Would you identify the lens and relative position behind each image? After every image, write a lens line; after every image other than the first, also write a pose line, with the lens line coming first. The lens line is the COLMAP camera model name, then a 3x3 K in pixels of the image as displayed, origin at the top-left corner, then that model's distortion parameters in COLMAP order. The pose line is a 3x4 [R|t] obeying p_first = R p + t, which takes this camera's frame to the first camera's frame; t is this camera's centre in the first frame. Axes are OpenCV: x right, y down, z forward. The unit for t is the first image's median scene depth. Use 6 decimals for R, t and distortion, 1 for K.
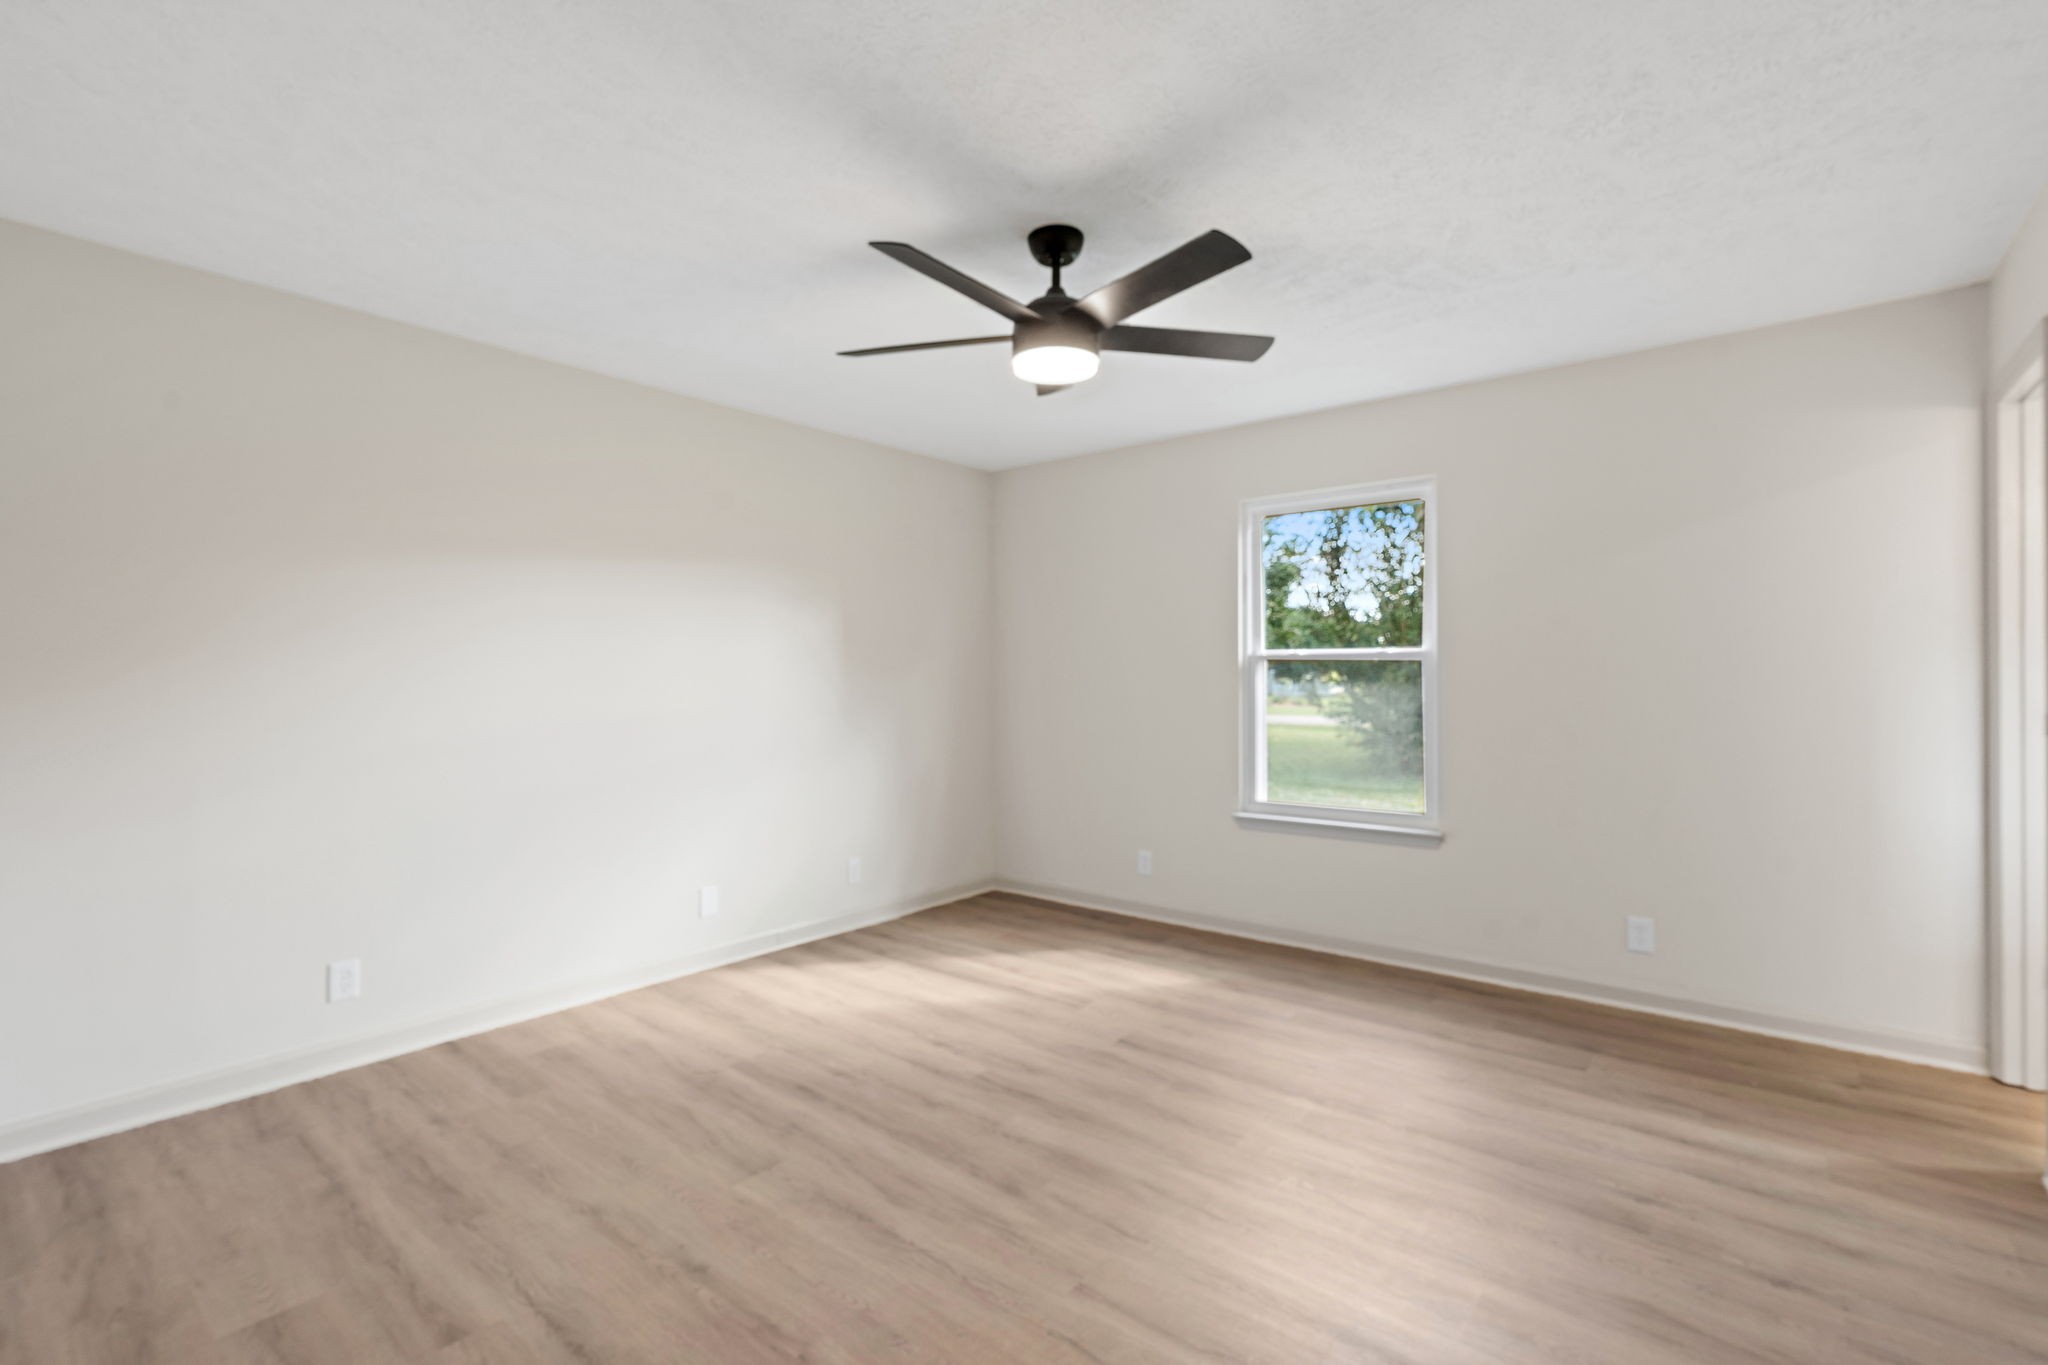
lens RADIAL K [[922.0, 0, 1025.2], [0, 922.0, 671.7], [0, 0, 1]] dist [-0.003772, 0.000041]
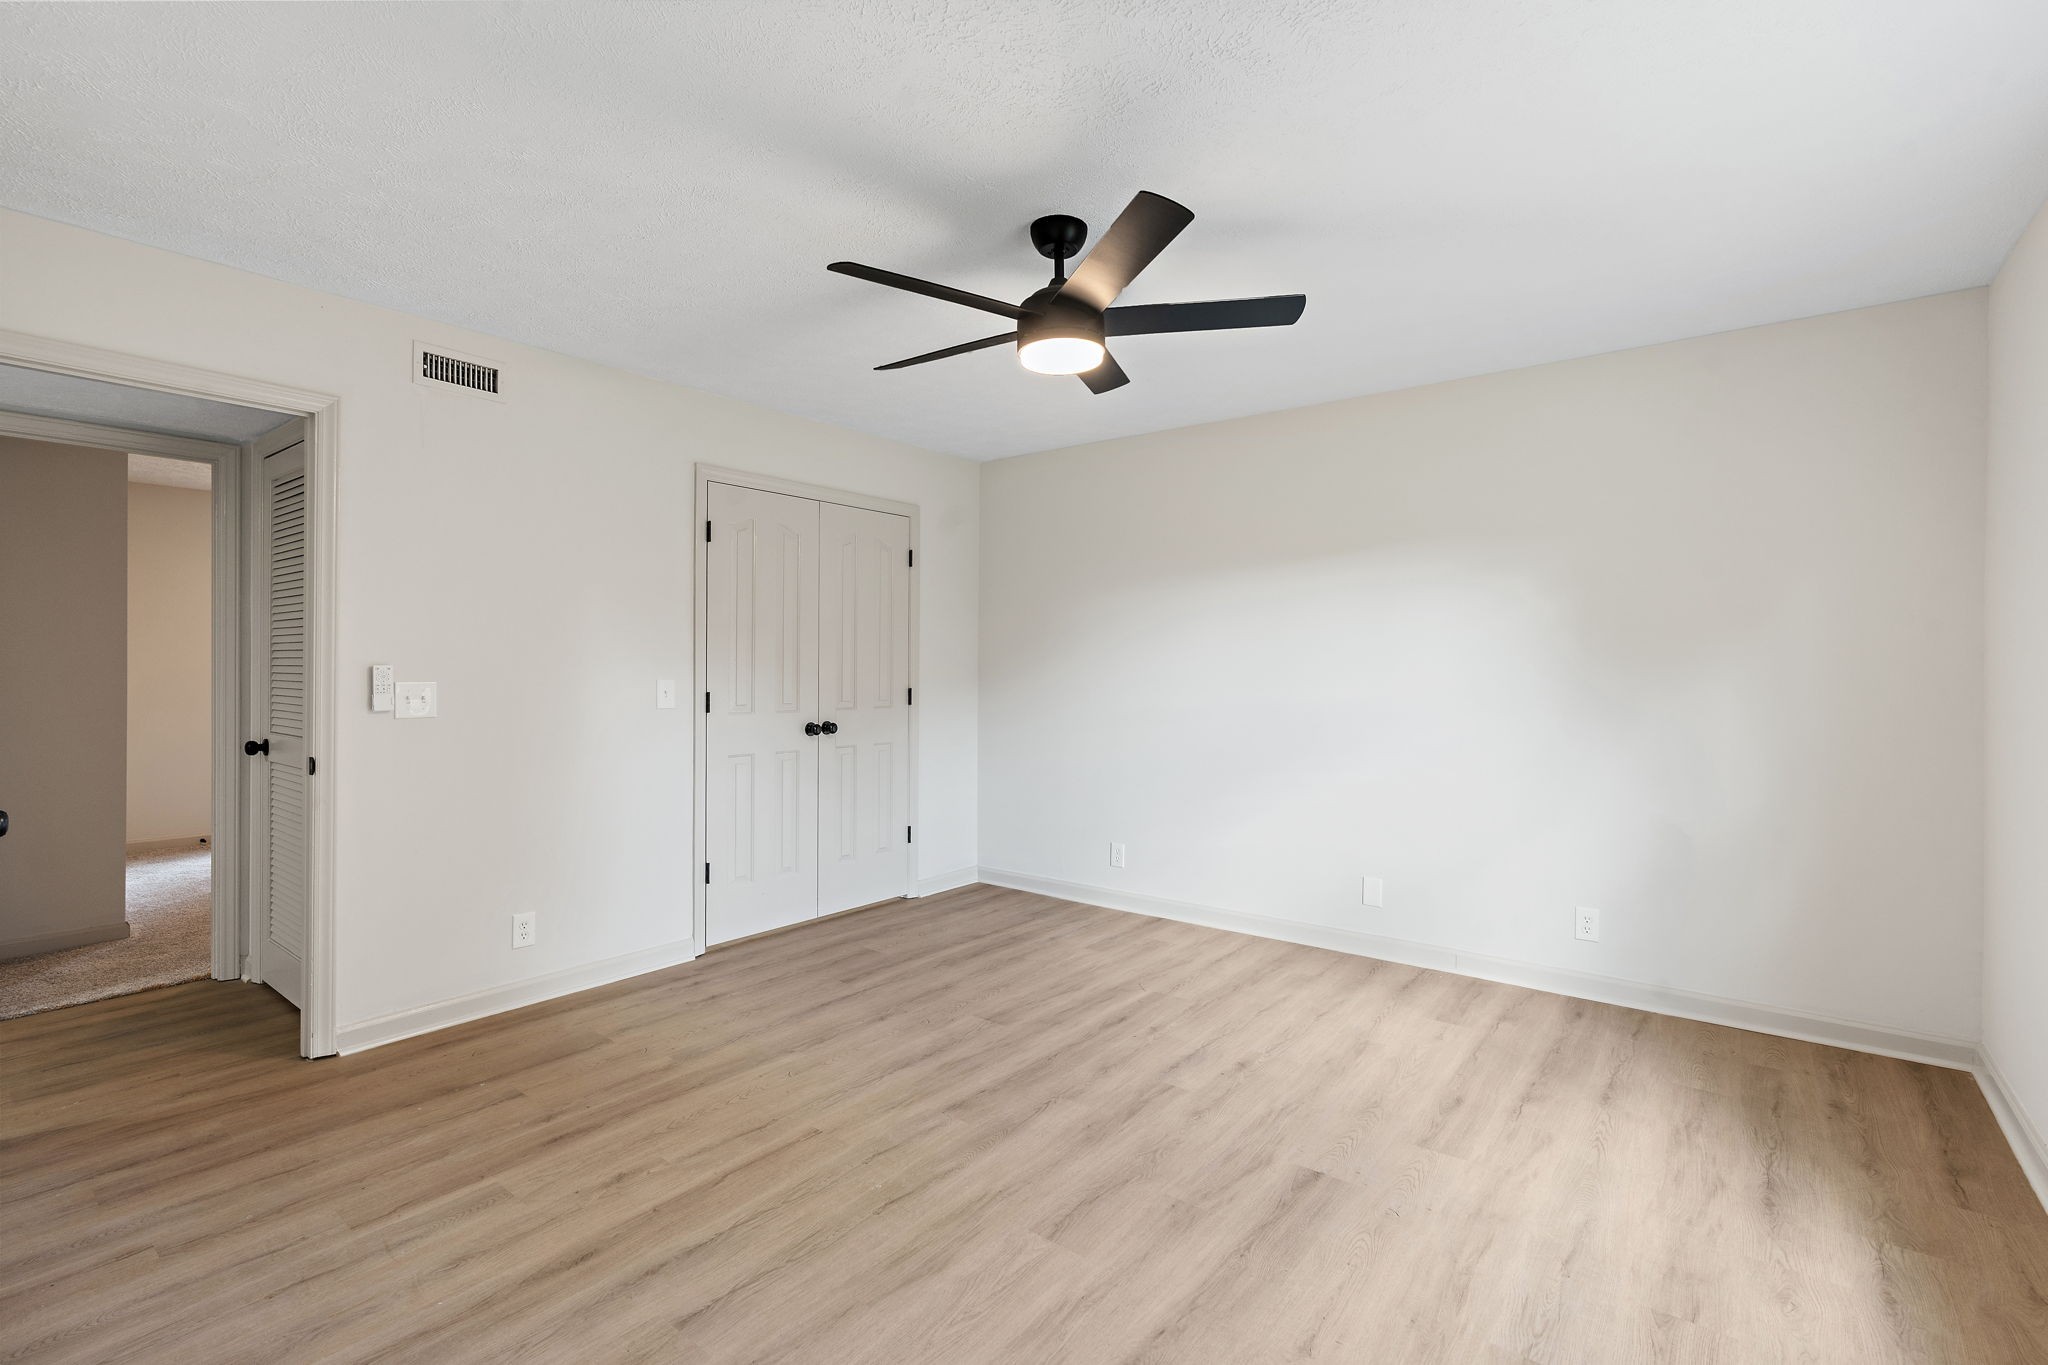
lens RADIAL K [[922.0, 0, 1025.2], [0, 922.0, 671.7], [0, 0, 1]] dist [-0.003772, 0.000041]
pose [[0.017917, 0.009025, -0.999799, 1.027208], [0.000997, 0.999959, 0.009045, -0.000888], [0.999839, -0.001158, 0.017907, 0.951030]]
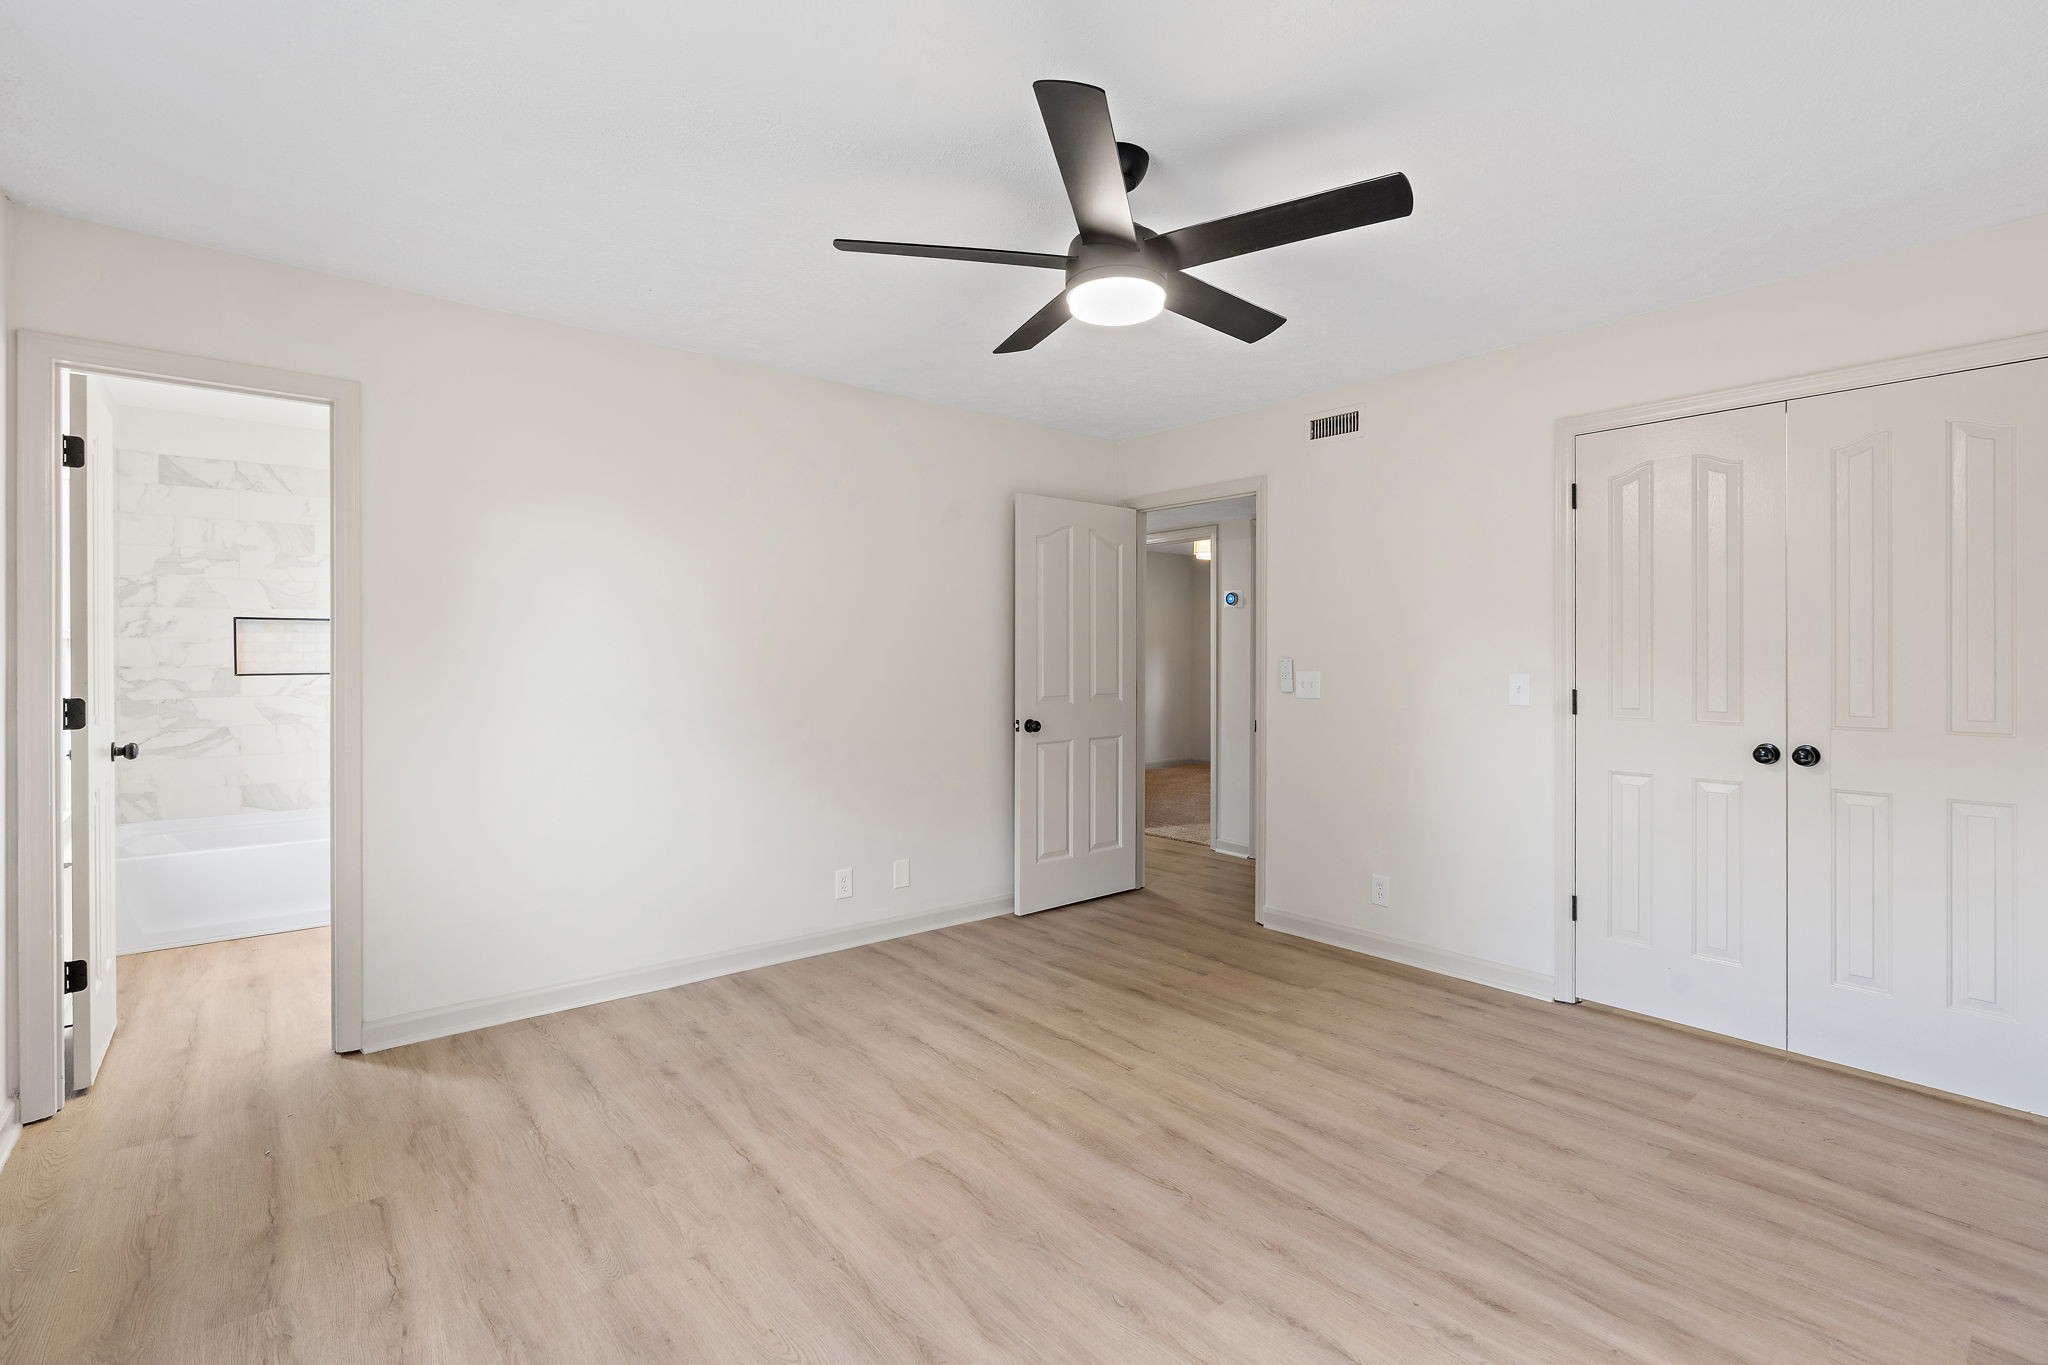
lens RADIAL K [[933.3, 0, 1039.7], [0, 933.3, 663.2], [0, 0, 1]] dist [-0.003649, -0.000237]
pose [[-0.983874, 0.003491, 0.178828, -0.052373], [0.003348, 0.999994, -0.001101, 0.008606], [-0.178831, -0.000485, -0.983880, 1.877168]]
